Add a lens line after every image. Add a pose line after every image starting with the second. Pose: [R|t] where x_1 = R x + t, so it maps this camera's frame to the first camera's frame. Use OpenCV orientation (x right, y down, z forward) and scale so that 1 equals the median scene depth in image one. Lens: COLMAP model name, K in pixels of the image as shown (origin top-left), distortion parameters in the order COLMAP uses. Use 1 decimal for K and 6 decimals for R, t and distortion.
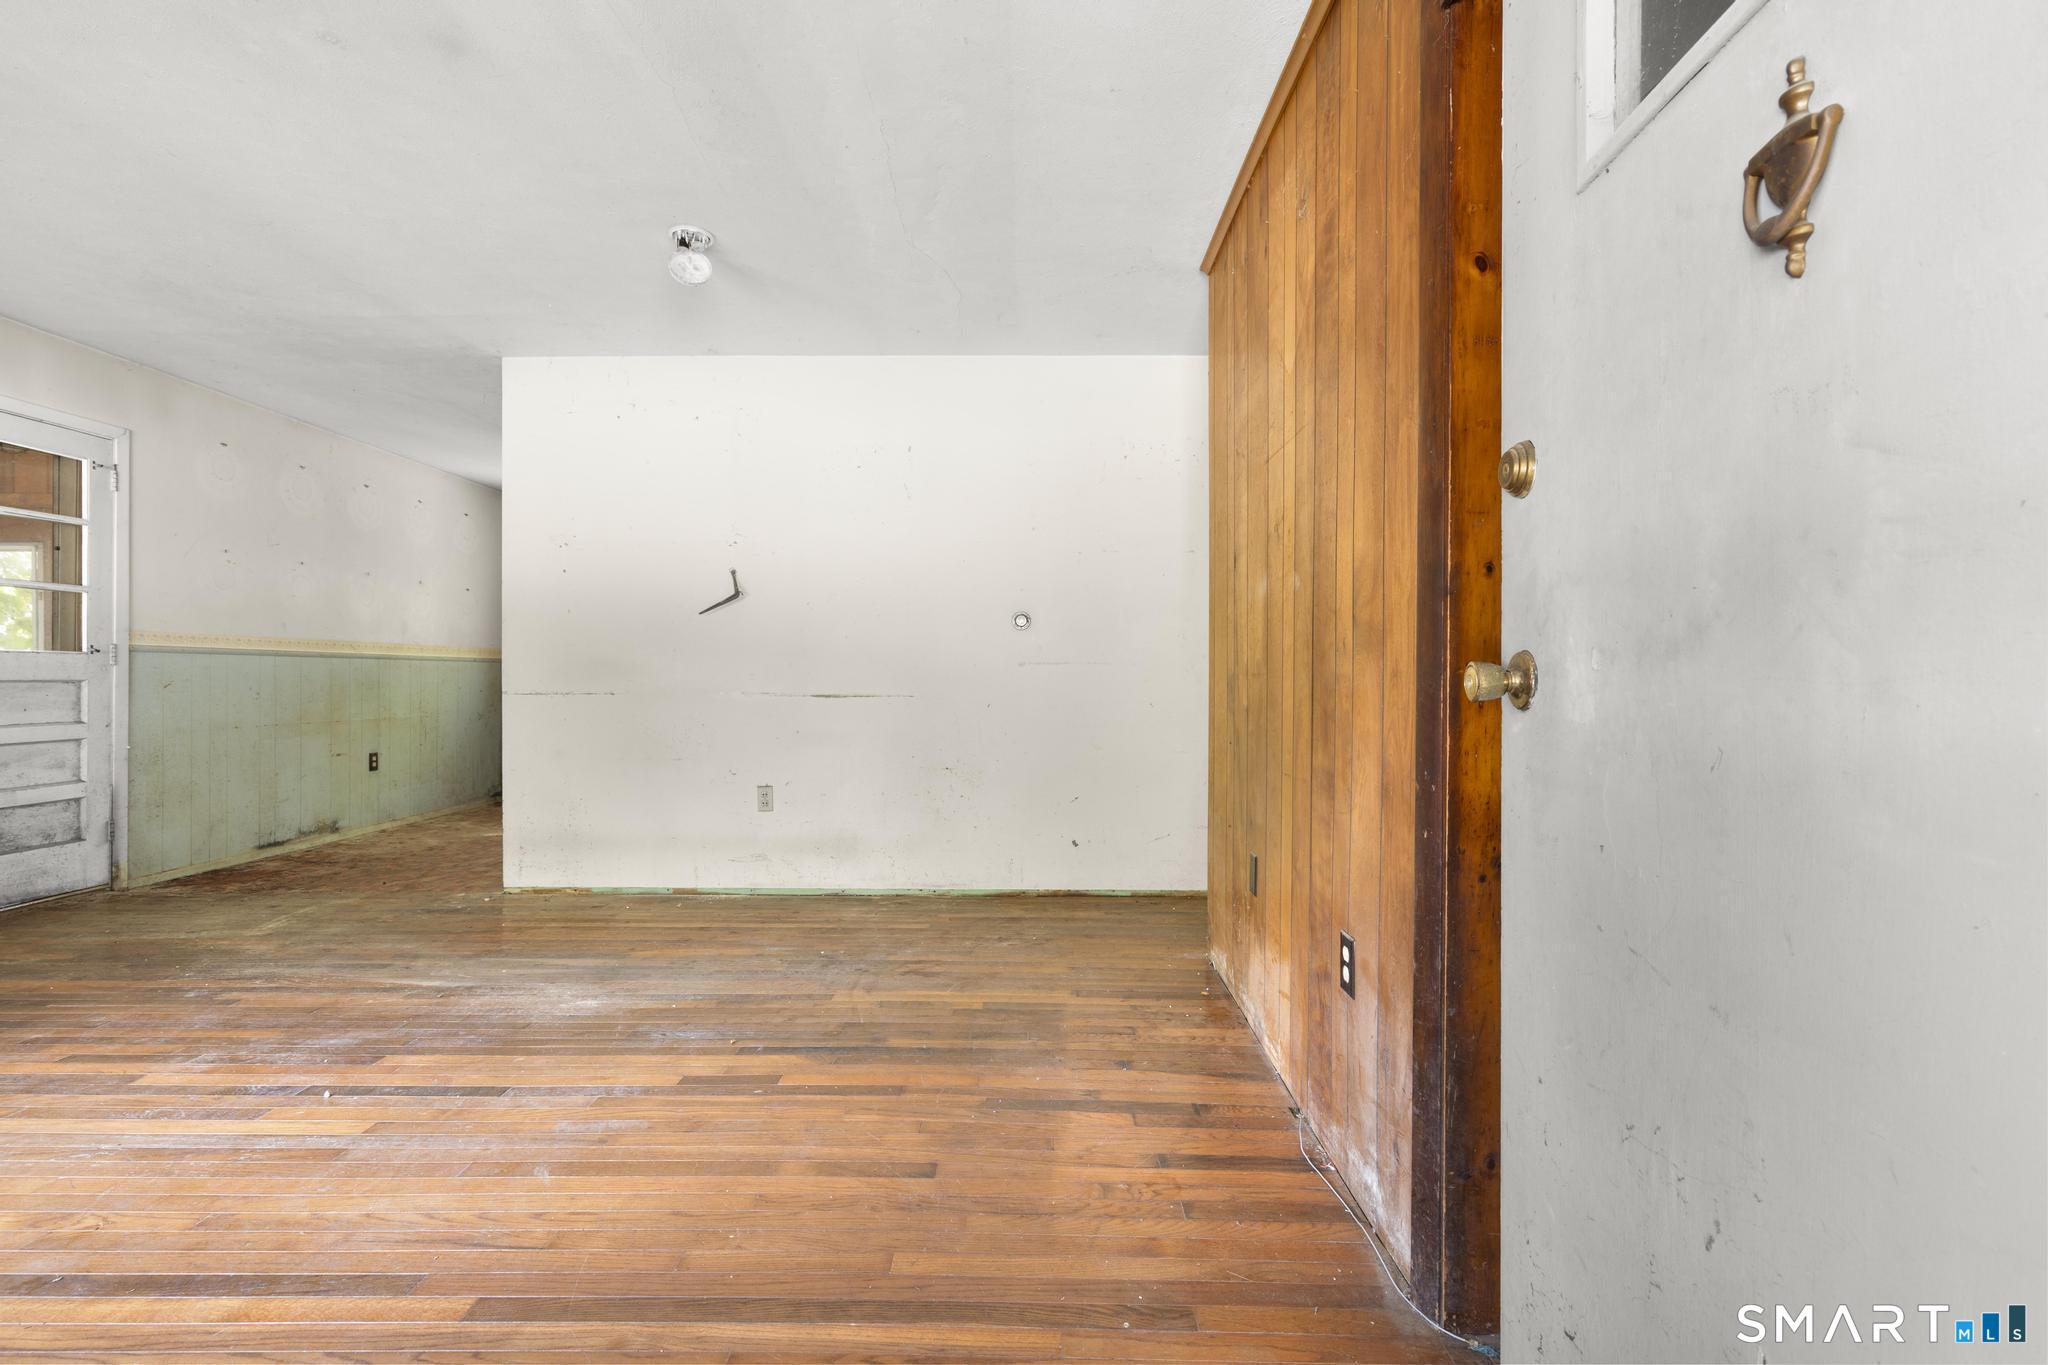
lens RADIAL K [[925.8, 0, 1023.2], [0, 925.8, 679.7], [0, 0, 1]] dist [-0.003328, -0.000097]
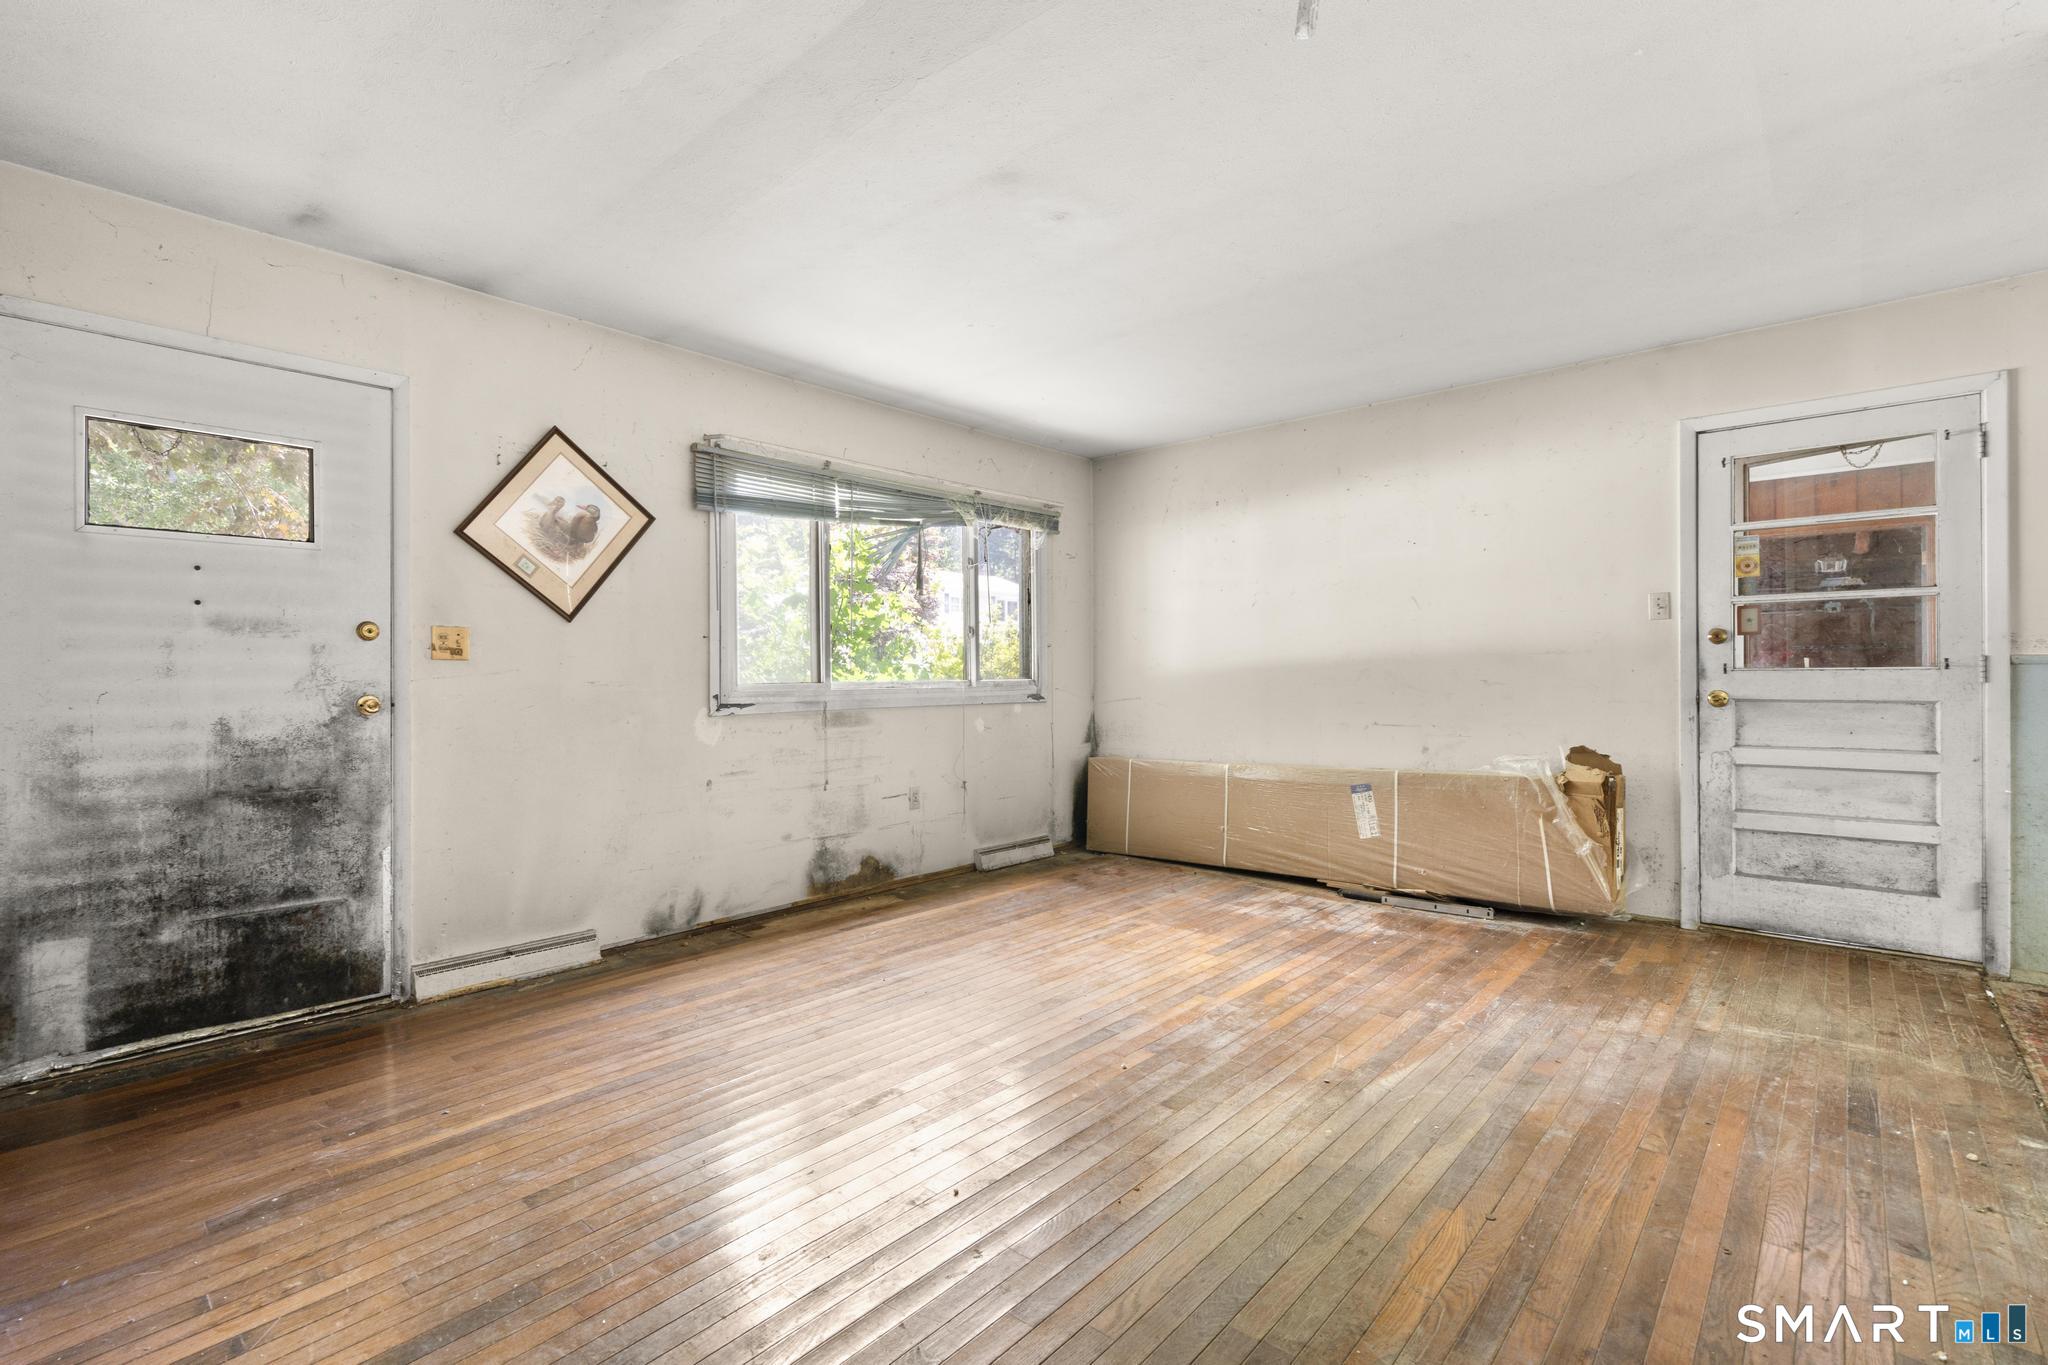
lens RADIAL K [[925.8, 0, 1024.3], [0, 925.8, 676.6], [0, 0, 1]] dist [-0.003328, -0.000097]
pose [[-0.669995, 0.000944, -0.742365, 0.134926], [0.001698, 0.999999, -0.000261, -0.023152], [0.742363, -0.001435, -0.669996, 0.964595]]
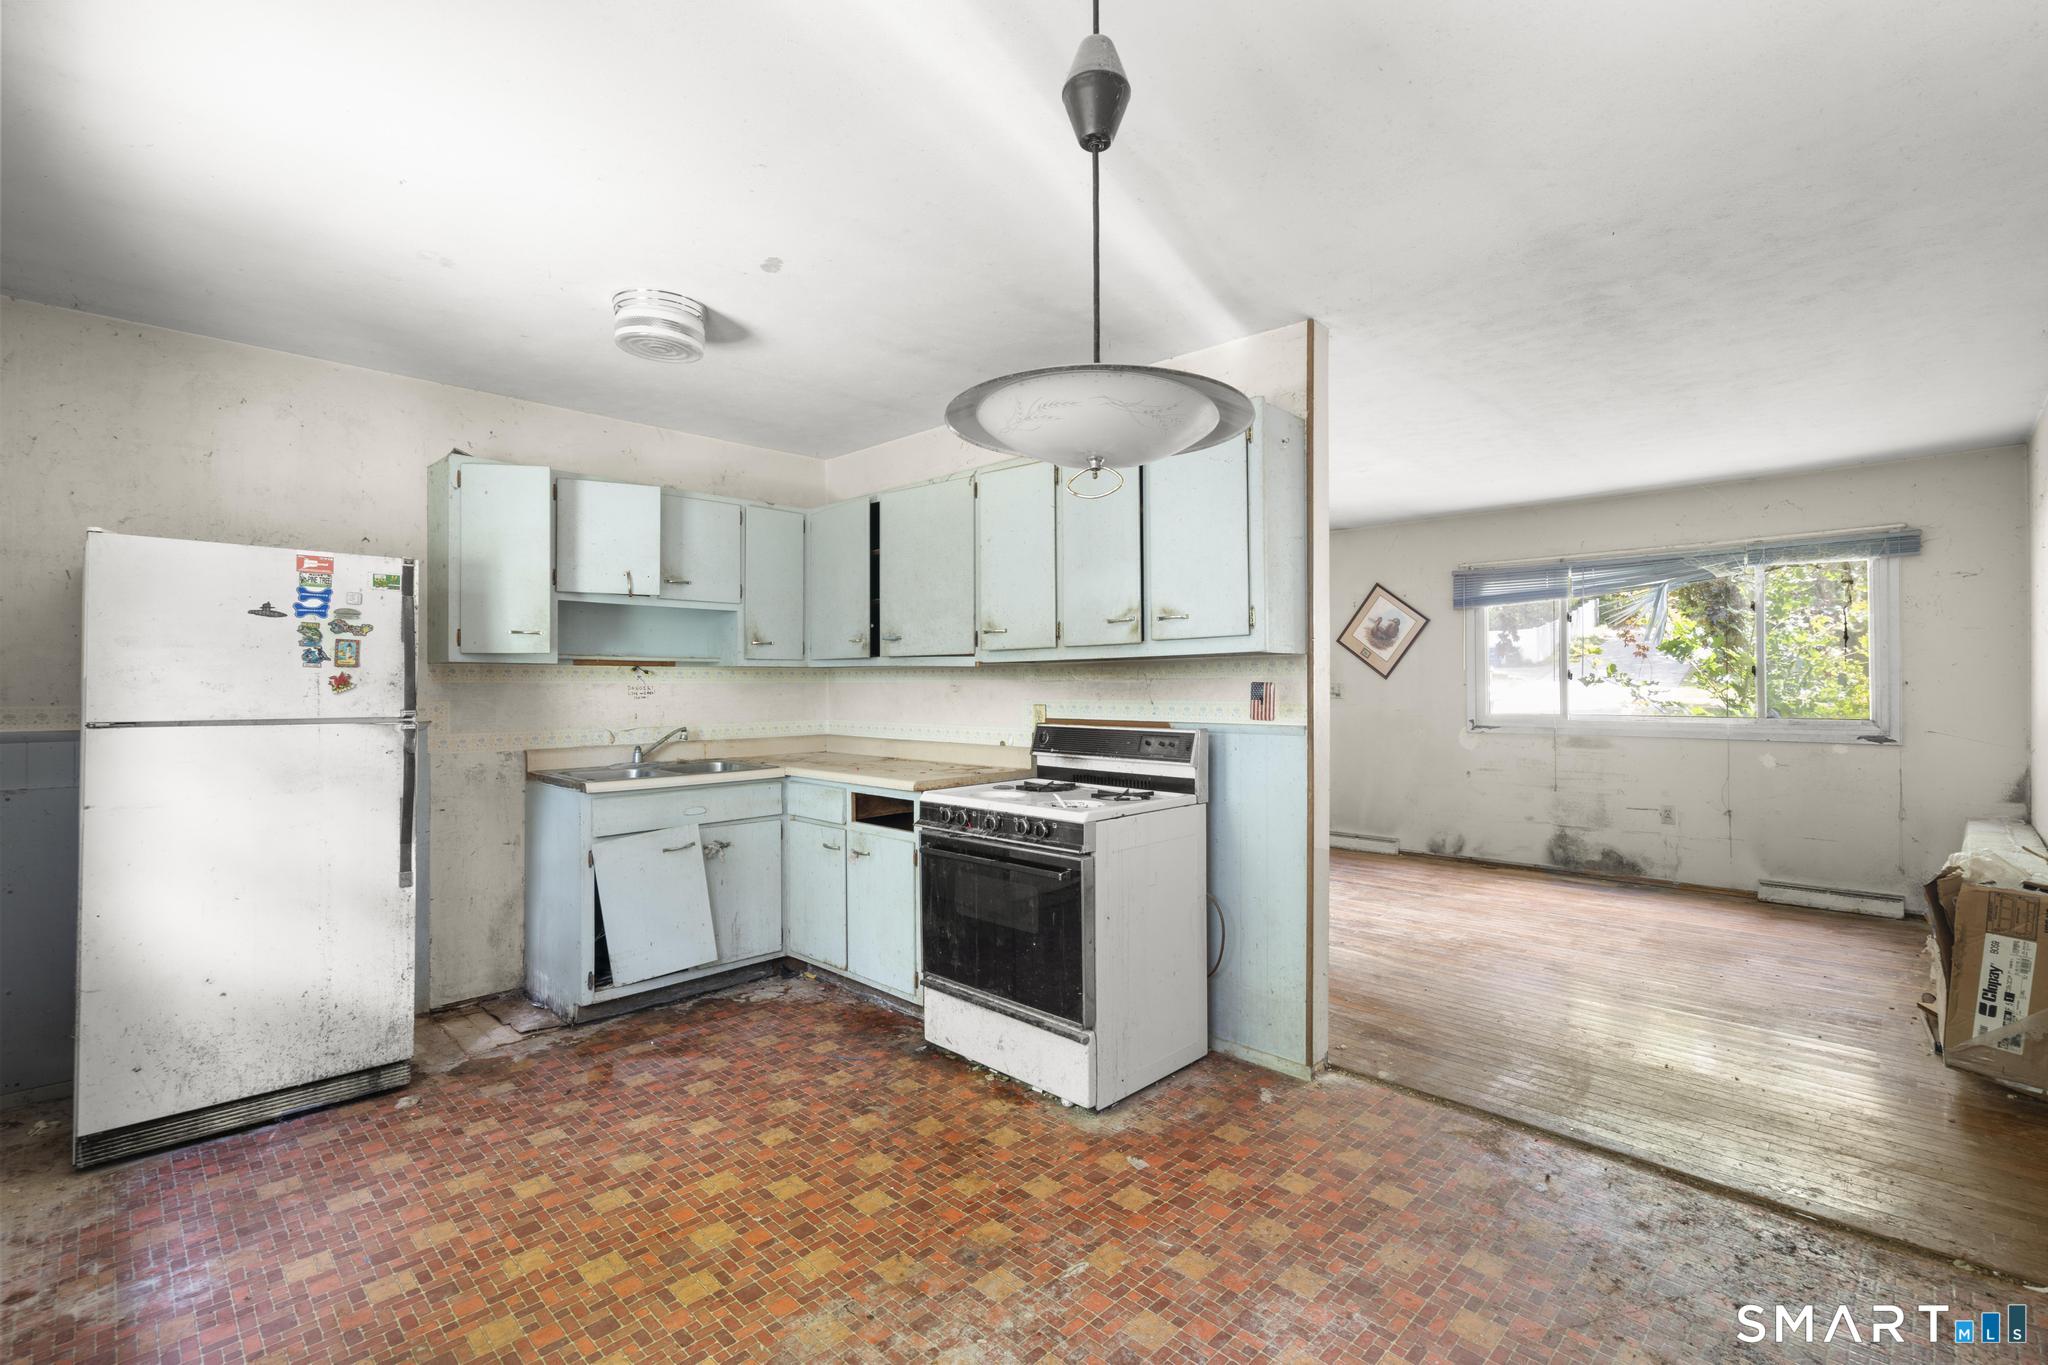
lens RADIAL K [[925.8, 0, 1020.3], [0, 925.8, 680.5], [0, 0, 1]] dist [-0.003328, -0.000097]
pose [[-0.716178, 0.000324, 0.697917, -0.945394], [0.000783, 1.000000, 0.000339, -0.074462], [-0.697917, 0.000789, -0.716178, 1.774774]]
